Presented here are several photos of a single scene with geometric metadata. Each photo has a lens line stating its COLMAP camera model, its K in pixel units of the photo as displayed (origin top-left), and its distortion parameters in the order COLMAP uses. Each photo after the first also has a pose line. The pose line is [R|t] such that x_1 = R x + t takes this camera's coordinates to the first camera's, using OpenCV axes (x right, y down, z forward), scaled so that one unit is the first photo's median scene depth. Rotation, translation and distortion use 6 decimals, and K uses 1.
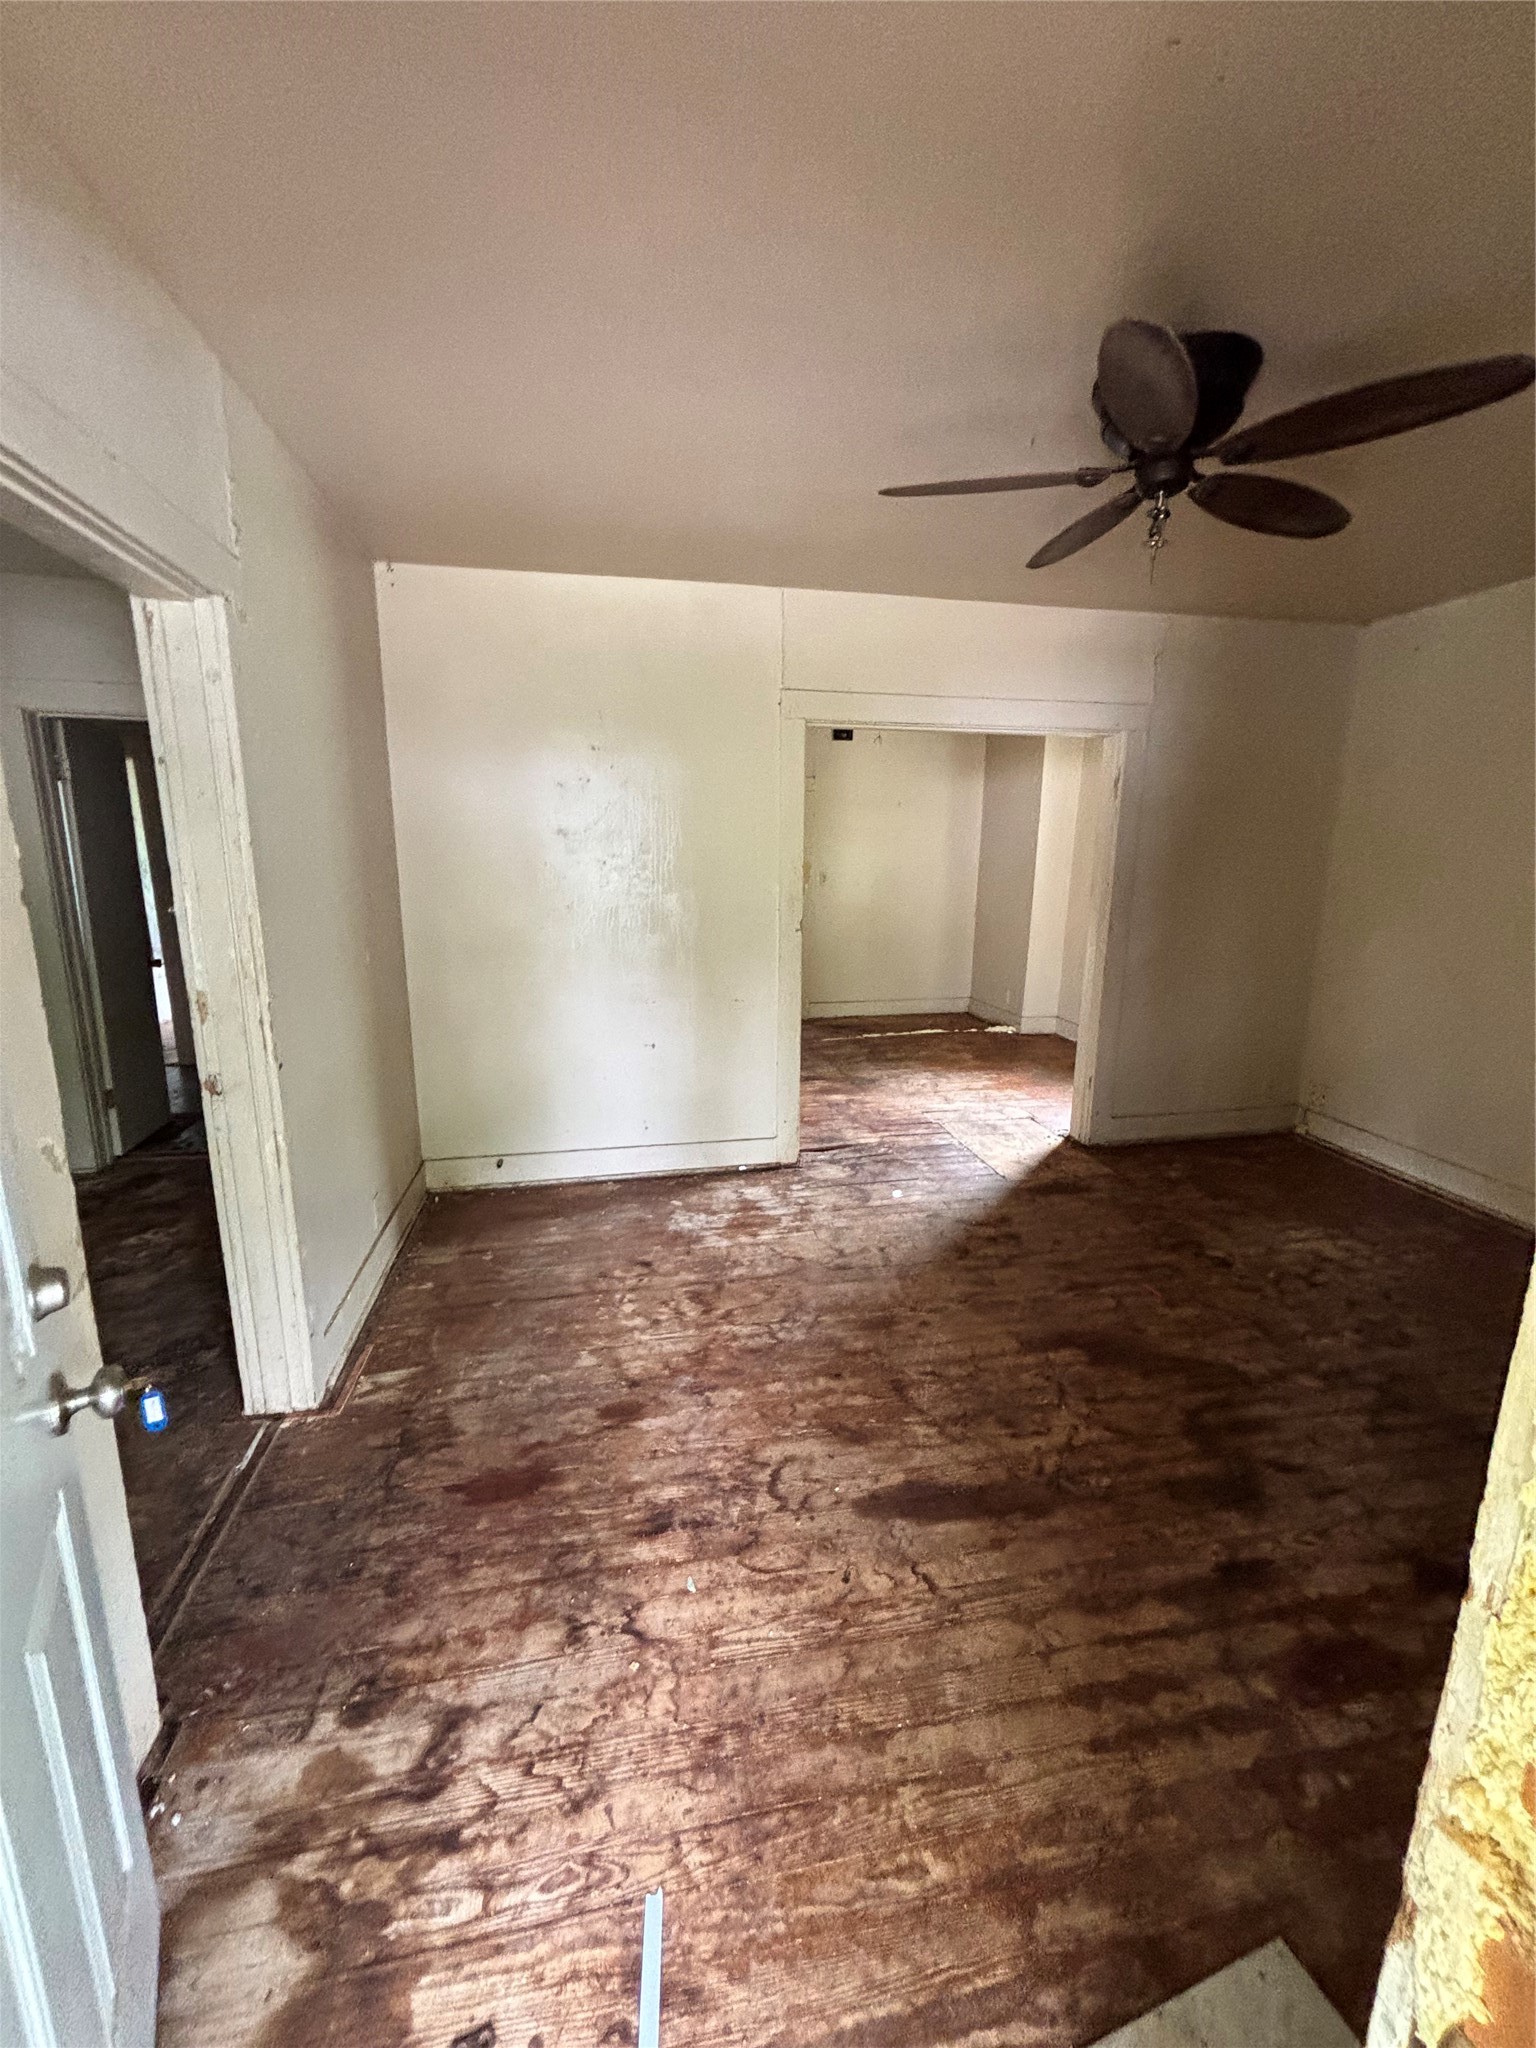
lens RADIAL K [[830.4, 0, 766.2], [0, 830.4, 1029.0], [0, 0, 1]] dist [-0.006287, 0.002351]
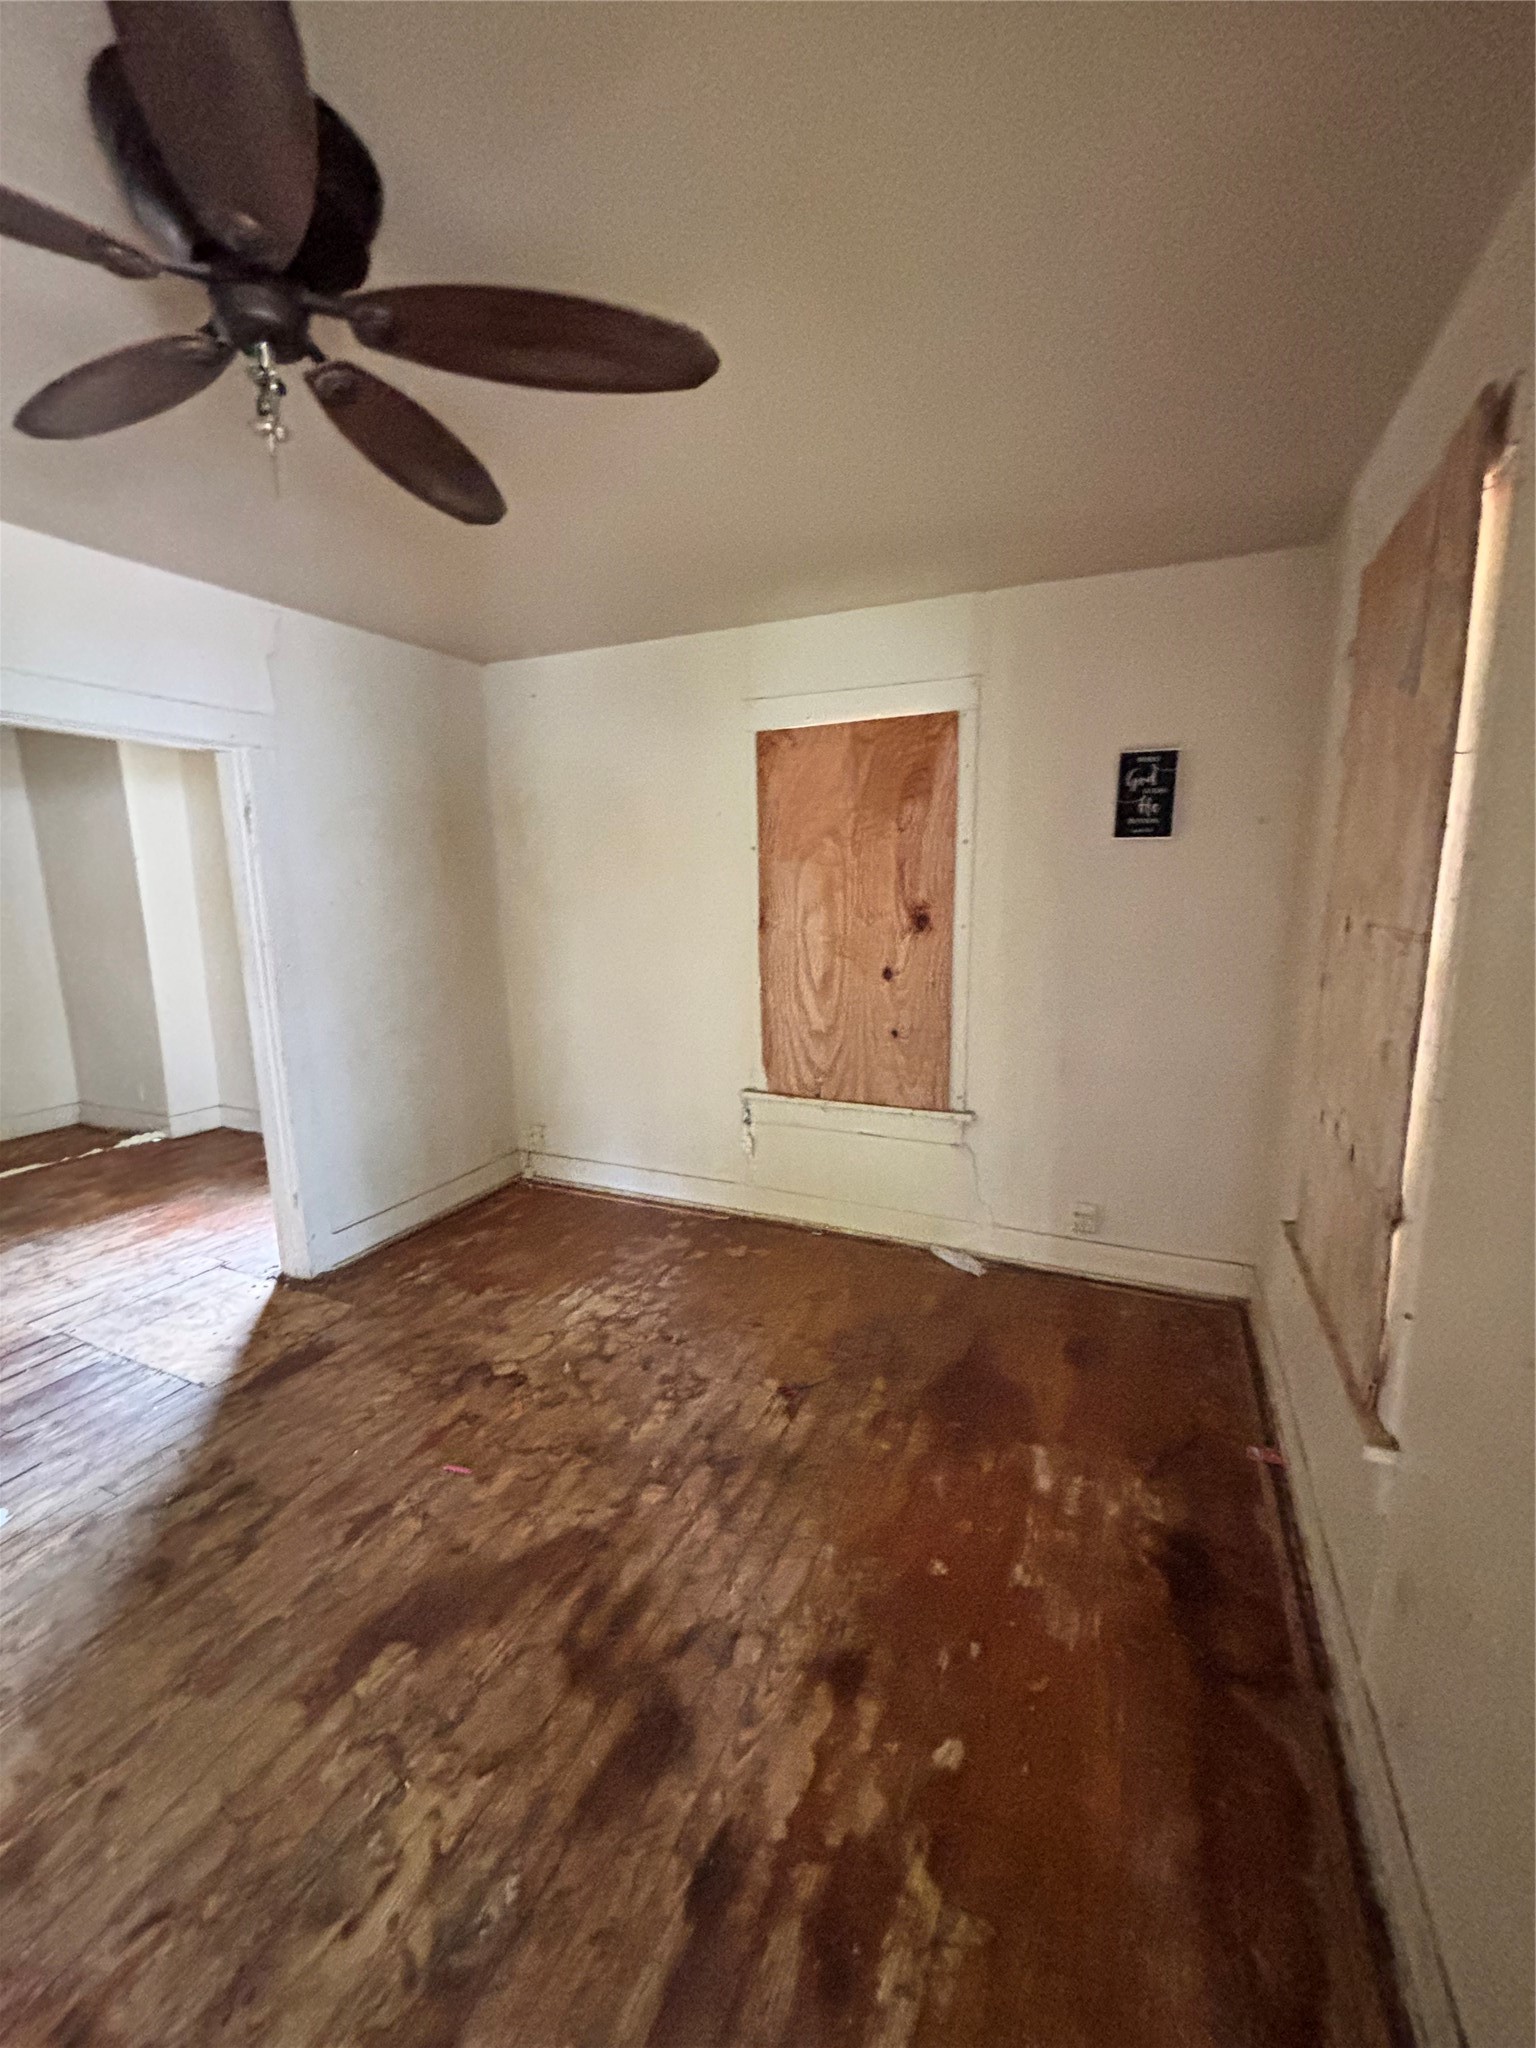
lens RADIAL K [[830.4, 0, 760.0], [0, 830.4, 1021.6], [0, 0, 1]] dist [-0.006287, 0.002351]
pose [[0.583773, -0.156338, 0.796723, 0.062777], [0.193781, 0.979756, 0.050268, -0.058919], [-0.788453, 0.125045, 0.602250, 0.203009]]
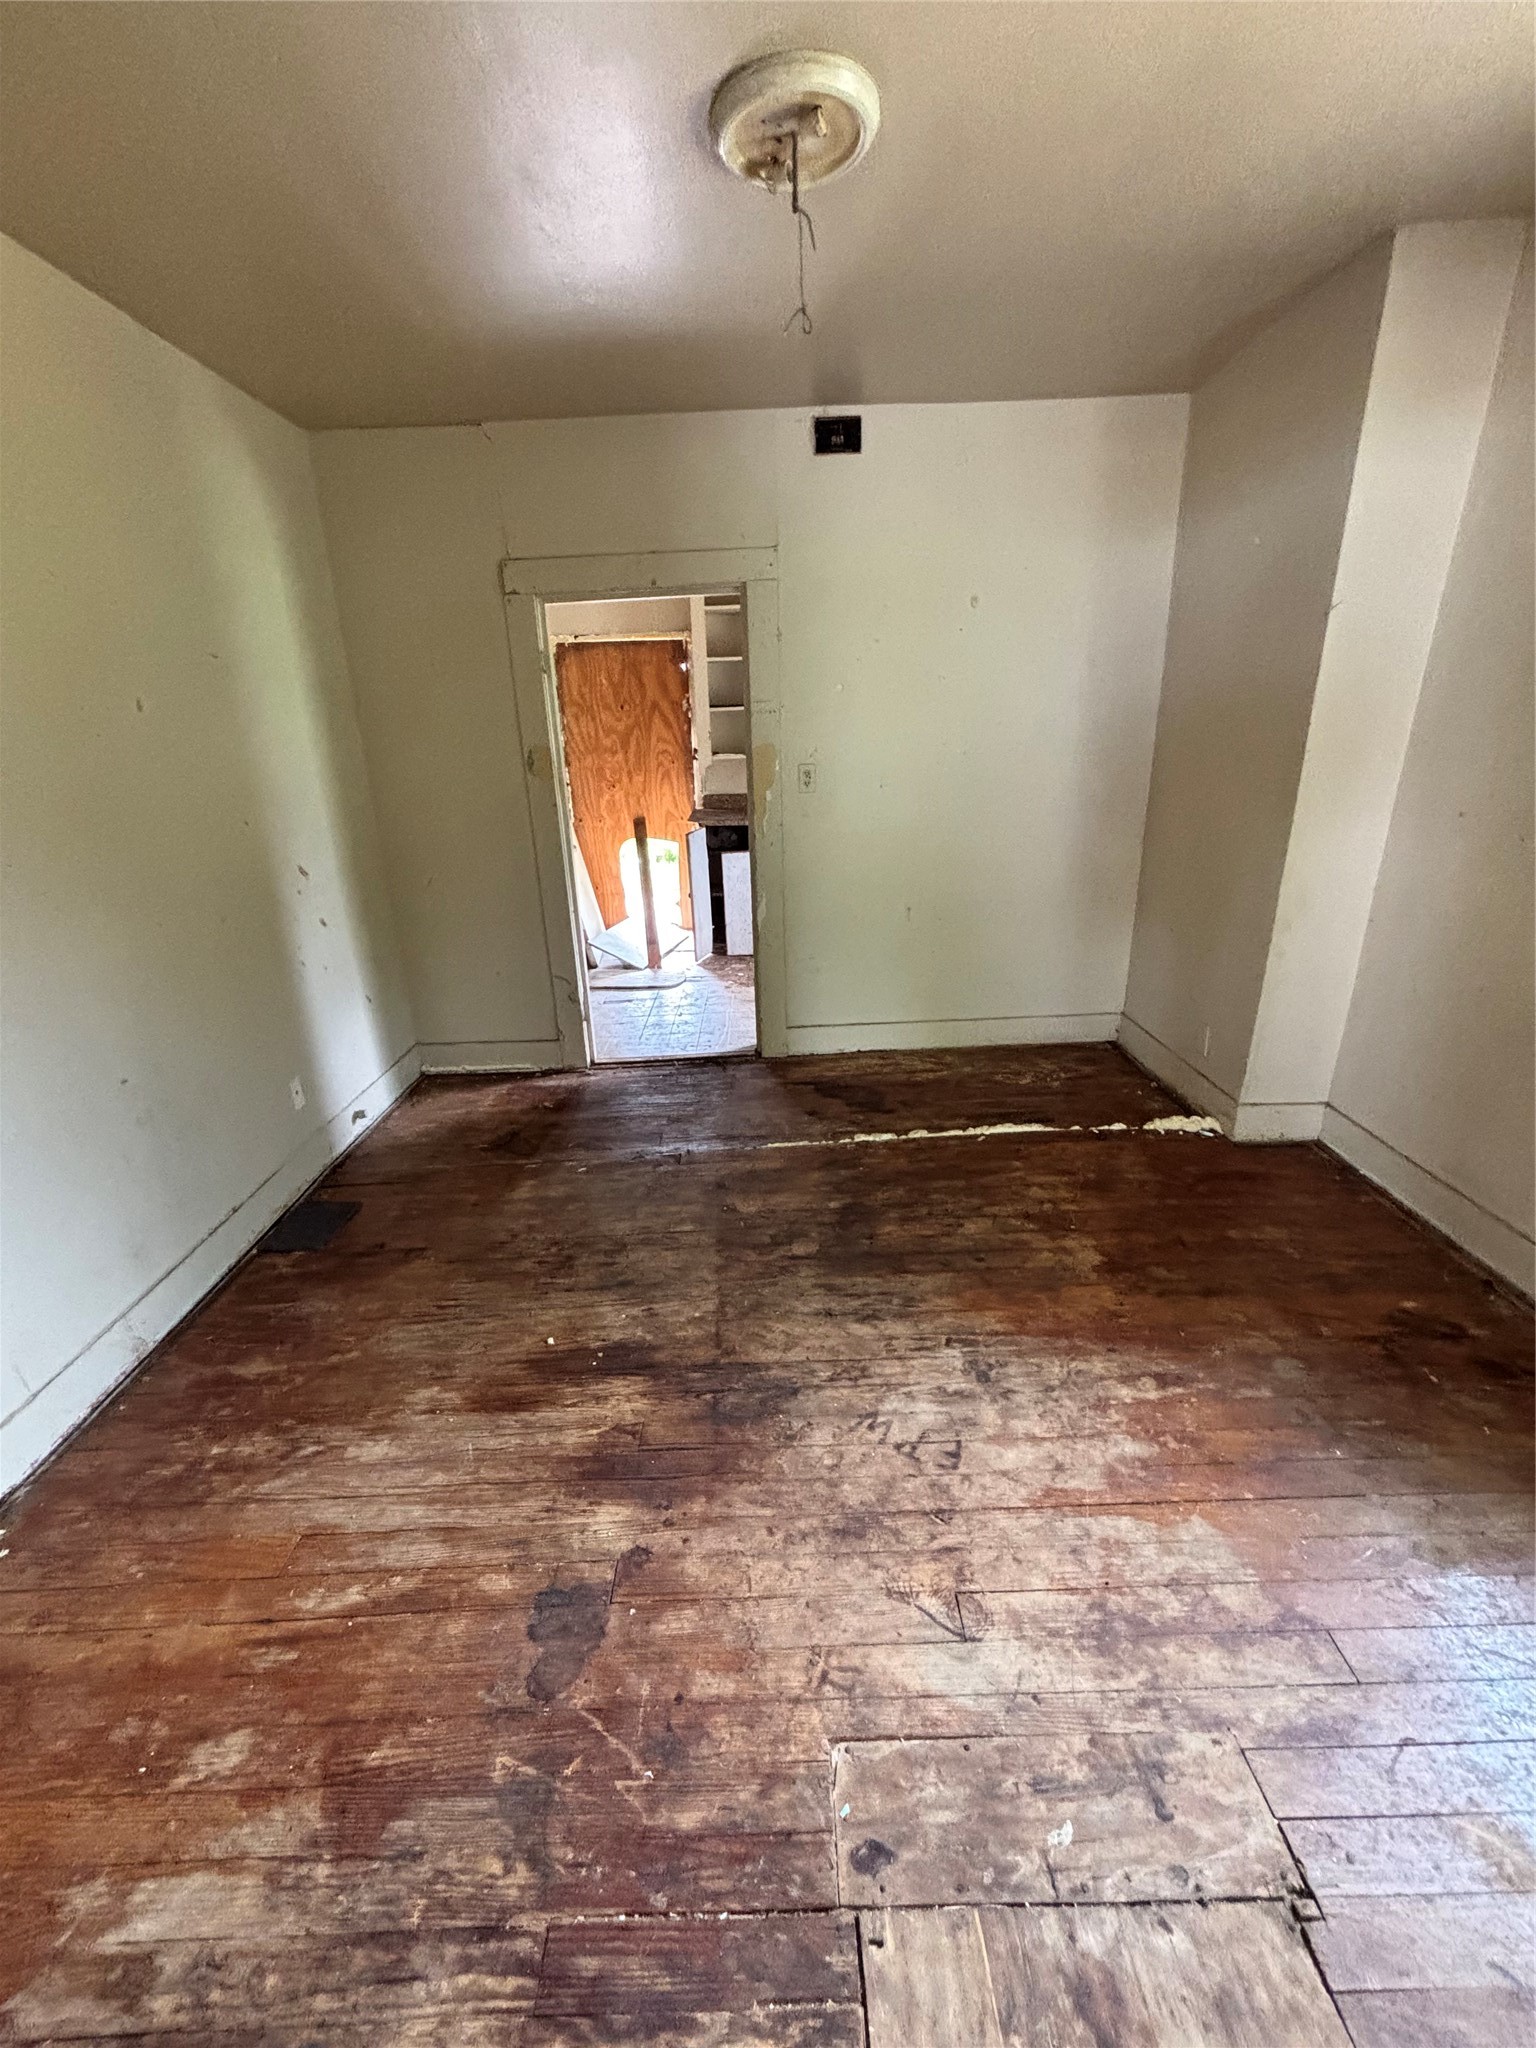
lens RADIAL K [[830.4, 0, 774.7], [0, 830.4, 1018.5], [0, 0, 1]] dist [-0.006287, 0.002351]
pose [[0.983415, 0.036973, -0.177564, 0.262895], [-0.012165, 0.990243, 0.138820, -0.205870], [0.180964, -0.134357, 0.974269, 0.976622]]
